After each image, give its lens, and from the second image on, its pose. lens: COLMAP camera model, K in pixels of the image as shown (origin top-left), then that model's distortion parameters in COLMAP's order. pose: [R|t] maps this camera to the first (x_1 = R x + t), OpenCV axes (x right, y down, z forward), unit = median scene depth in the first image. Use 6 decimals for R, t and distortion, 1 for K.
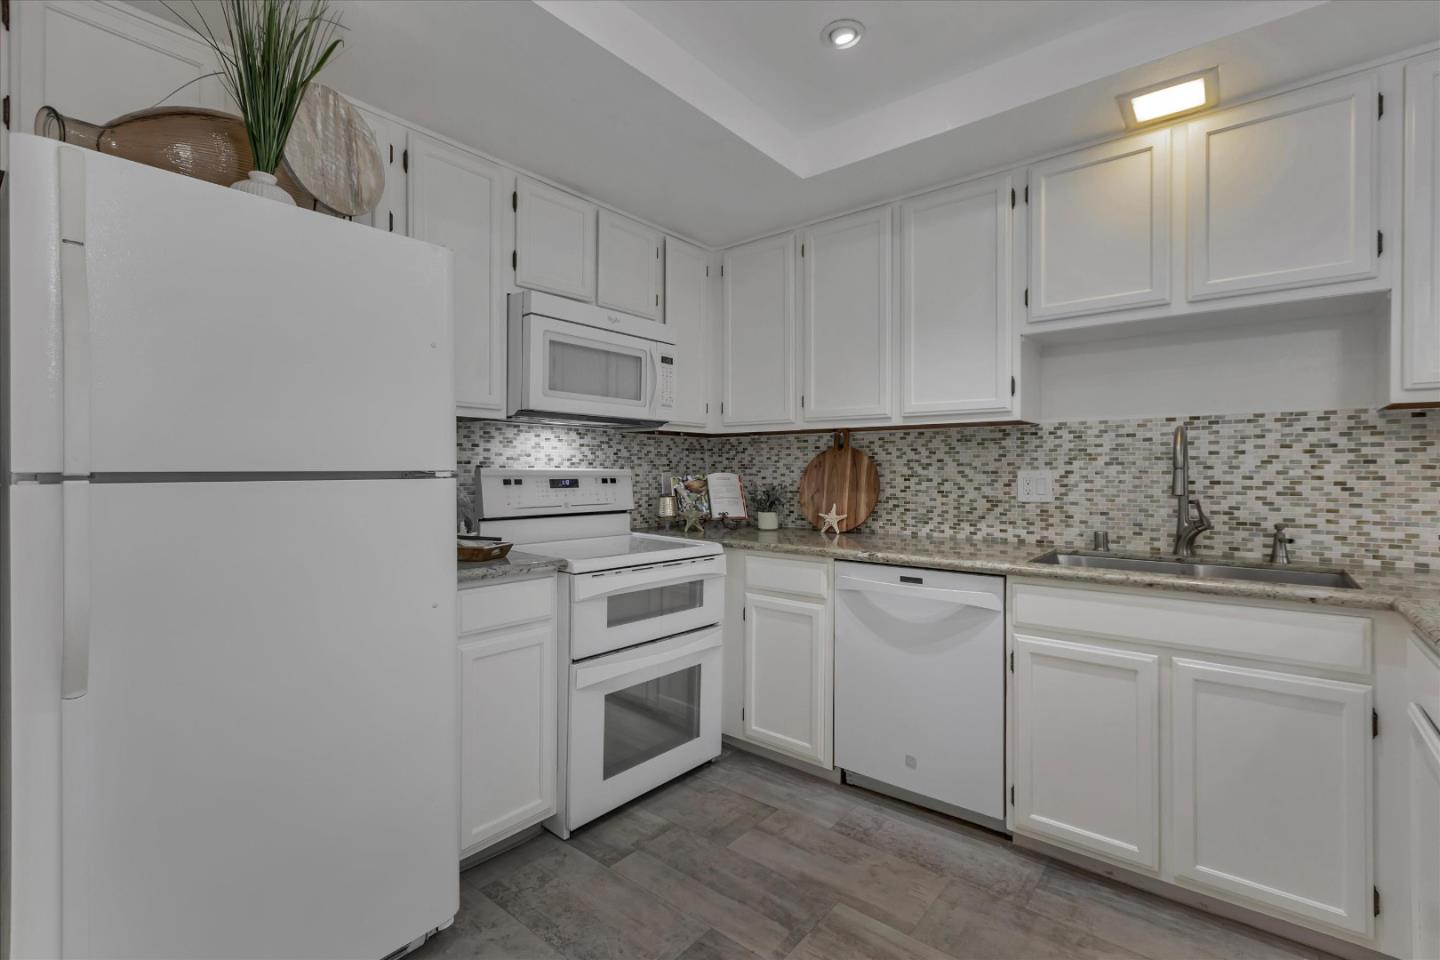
lens RADIAL K [[644.9, 0, 714.1], [0, 644.9, 469.6], [0, 0, 1]] dist [0.003461, -0.001812]
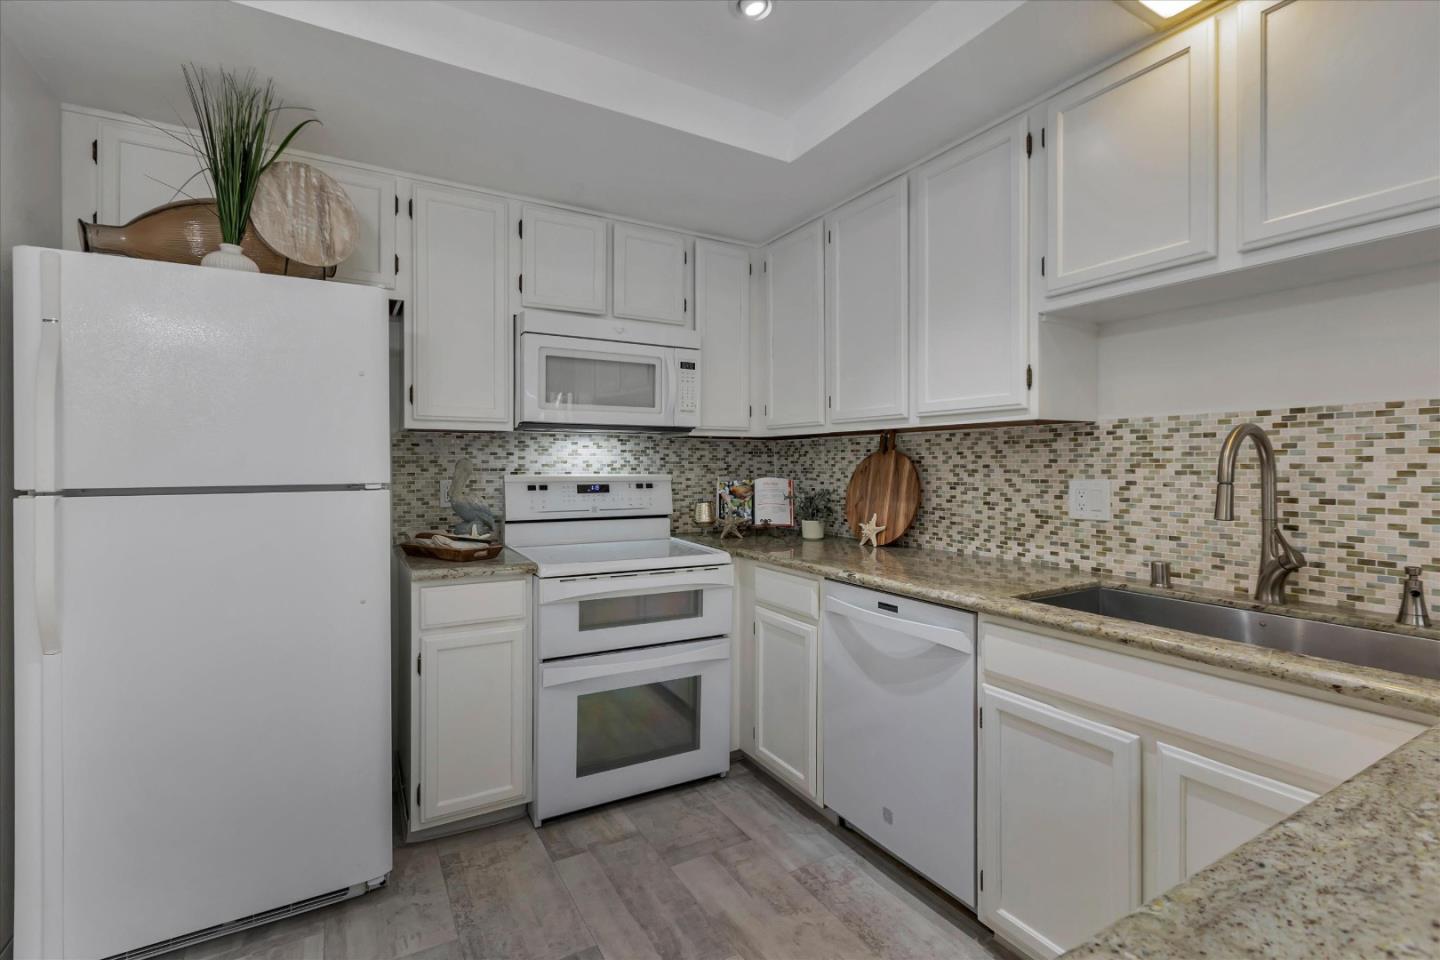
lens RADIAL K [[644.9, 0, 711.4], [0, 644.9, 467.3], [0, 0, 1]] dist [0.003461, -0.001812]
pose [[0.936320, -0.000675, -0.351148, 0.396089], [0.002515, 0.999985, 0.004784, -0.022421], [0.351140, -0.005363, 0.936308, 0.105750]]
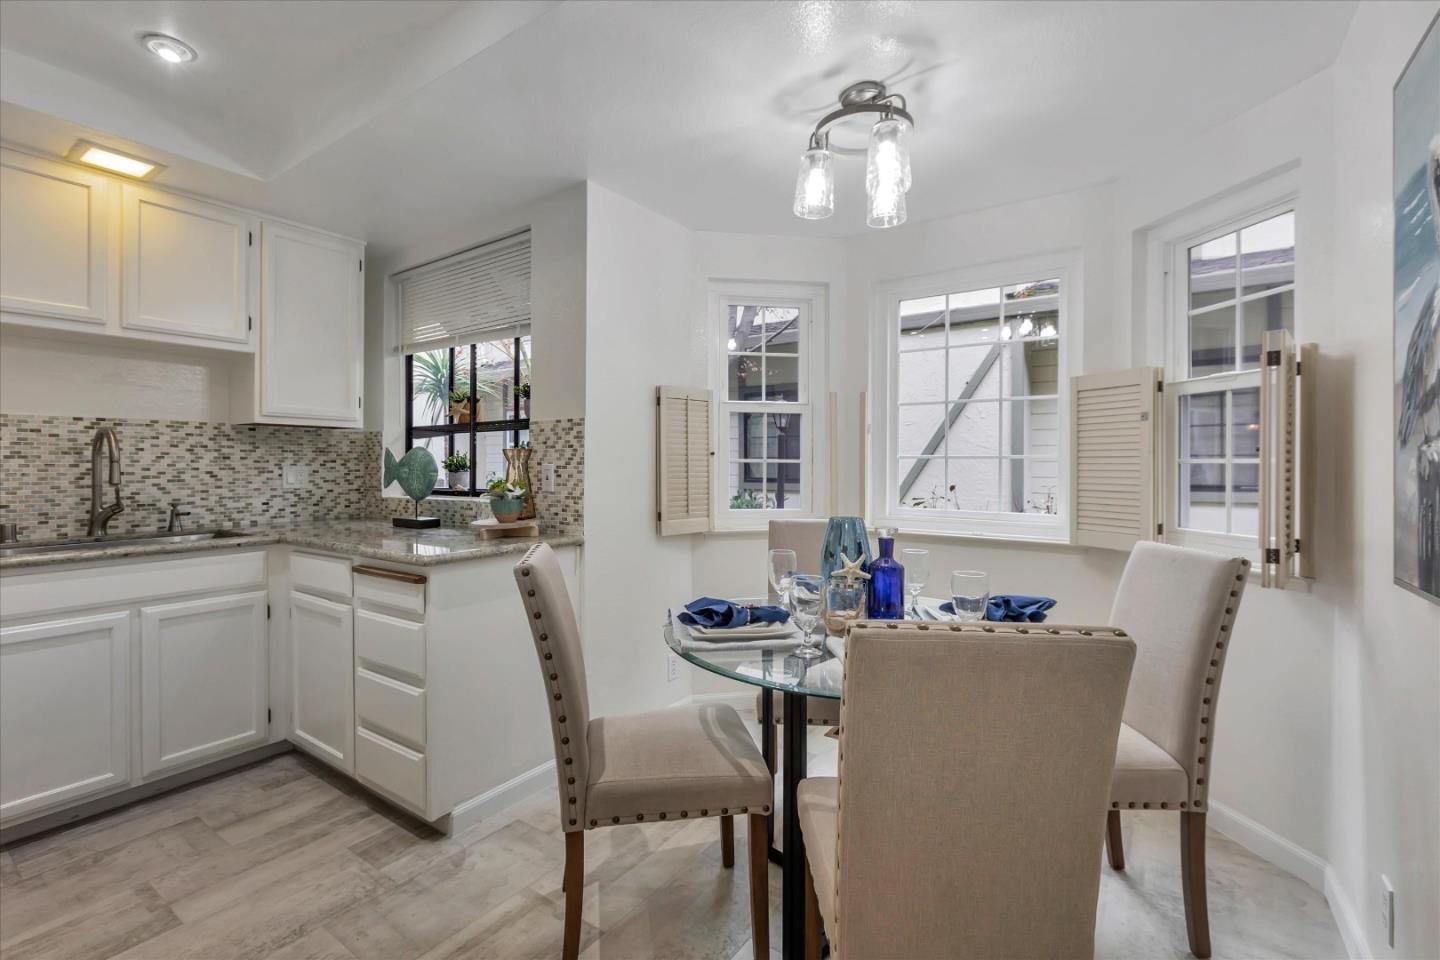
lens RADIAL K [[644.9, 0, 718.7], [0, 644.9, 465.1], [0, 0, 1]] dist [0.003461, -0.001812]
pose [[-0.073886, -0.002012, 0.997265, -0.531141], [0.000308, 0.999998, 0.002041, 0.001903], [-0.997267, 0.000458, -0.073886, -0.042886]]
